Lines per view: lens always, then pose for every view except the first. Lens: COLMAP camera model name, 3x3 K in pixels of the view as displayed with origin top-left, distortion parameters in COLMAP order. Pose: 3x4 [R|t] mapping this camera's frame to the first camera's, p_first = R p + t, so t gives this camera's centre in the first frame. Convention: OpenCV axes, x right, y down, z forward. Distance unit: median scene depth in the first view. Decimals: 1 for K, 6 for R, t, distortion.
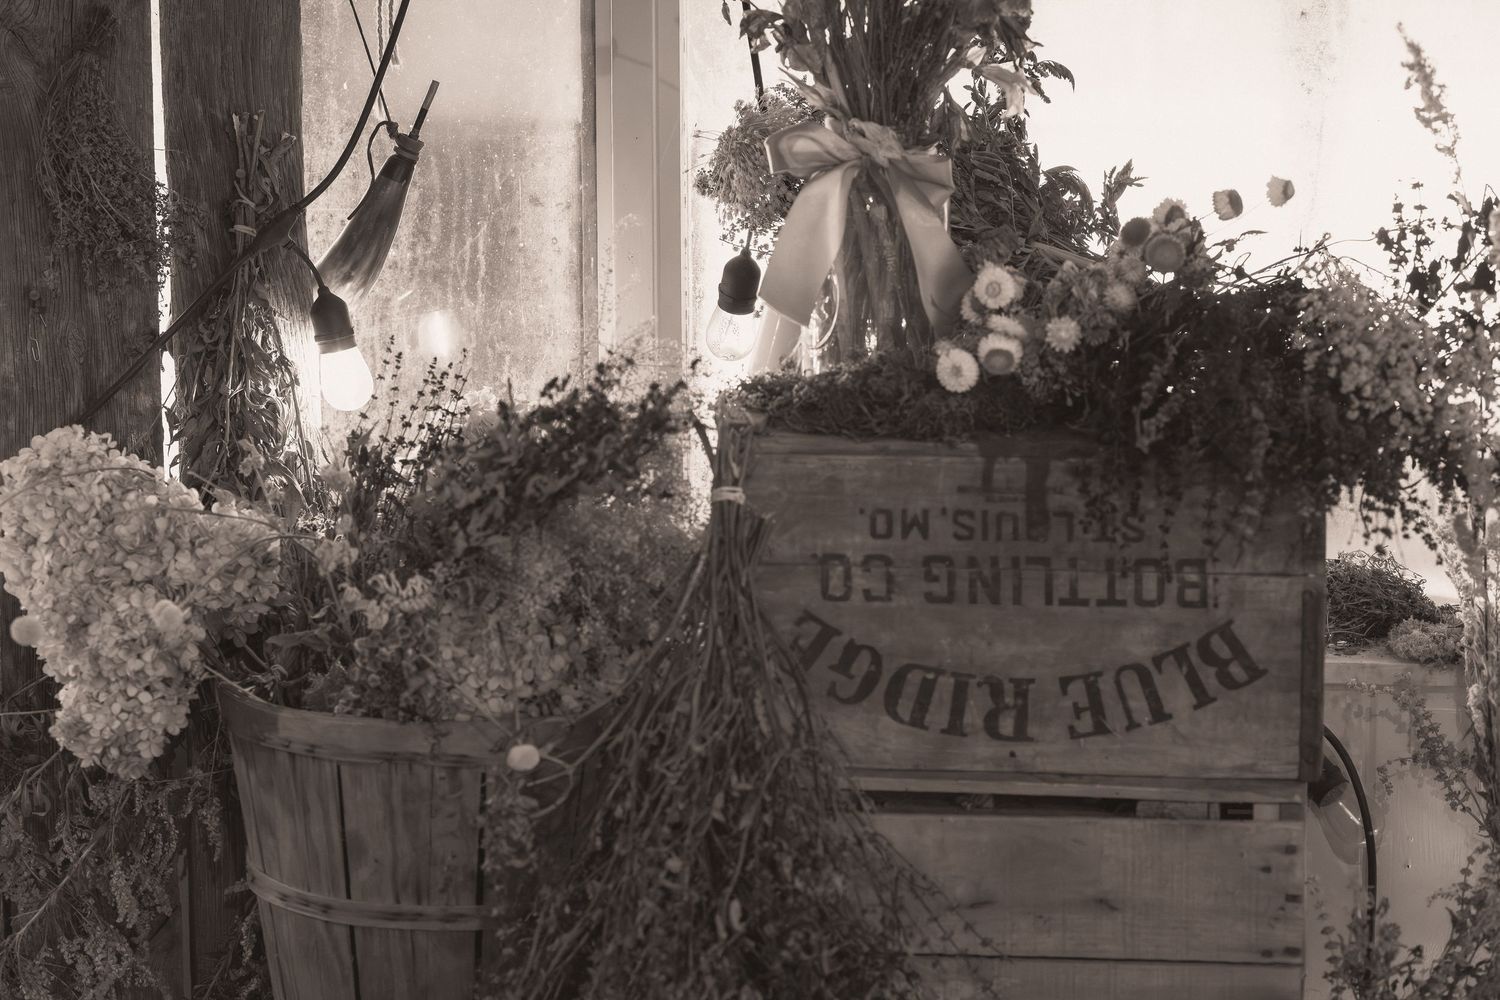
lens RADIAL K [[3669.4, 0, 749.7], [0, 3669.4, 499.8], [0, 0, 1]] dist [0.029385, 0.000000]
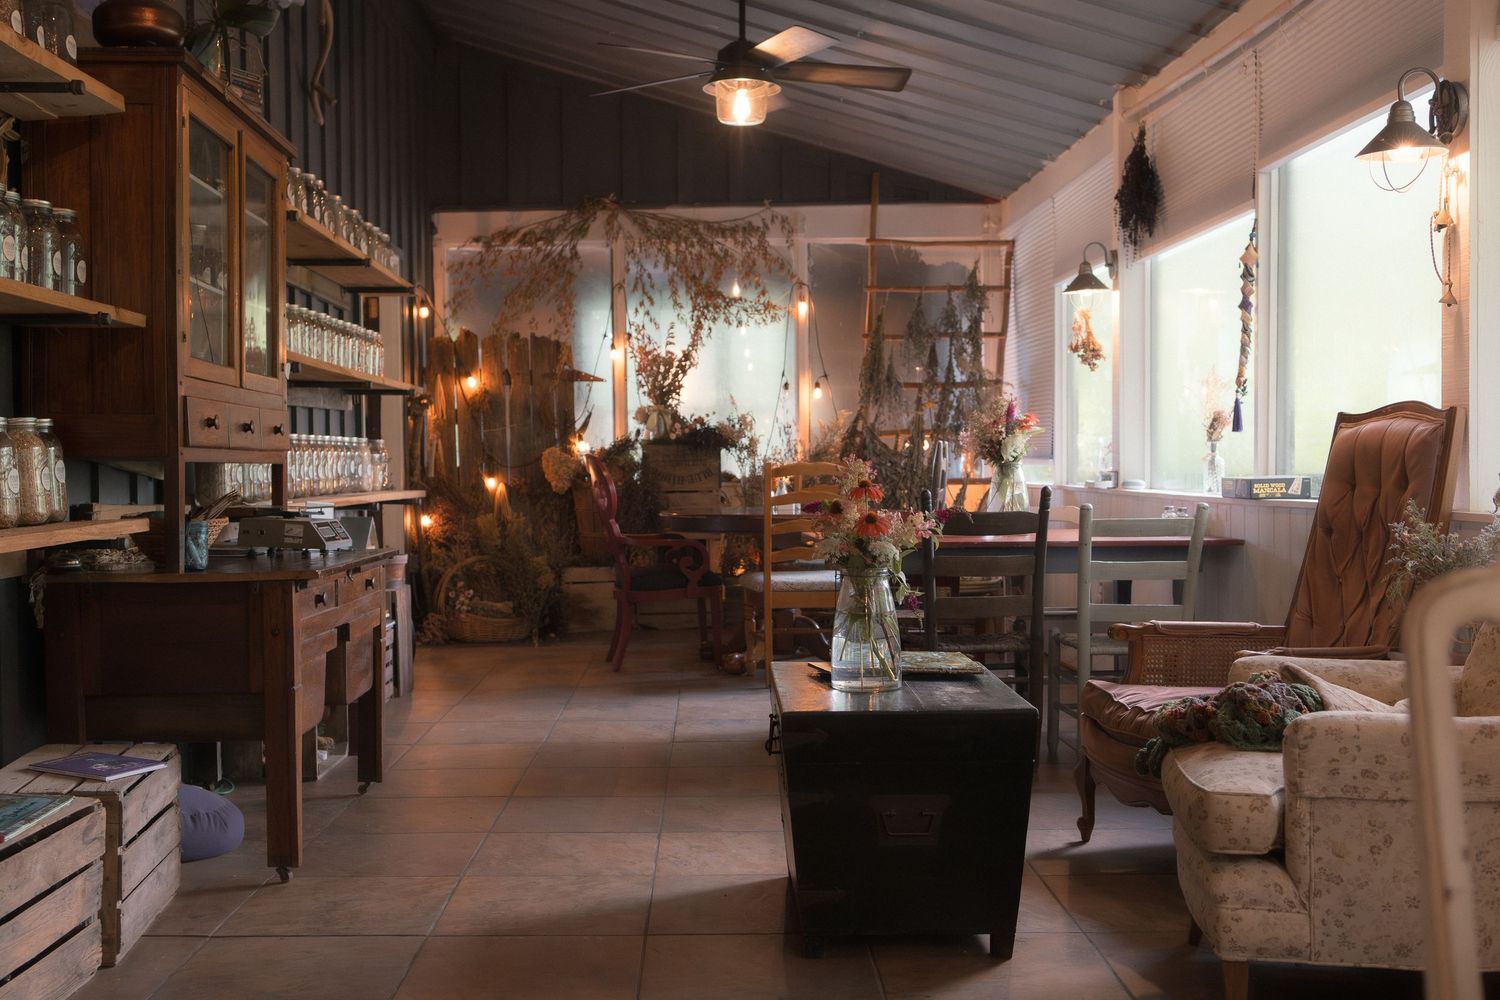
lens RADIAL K [[1514.7, 0, 749.1], [0, 1514.7, 499.3], [0, 0, 1]] dist [-0.000251, 0.000000]
pose [[0.986735, -0.013844, 0.161749, -0.293878], [0.034062, 0.991834, -0.122906, 0.479401], [-0.158726, 0.126785, 0.979148, -2.063613]]
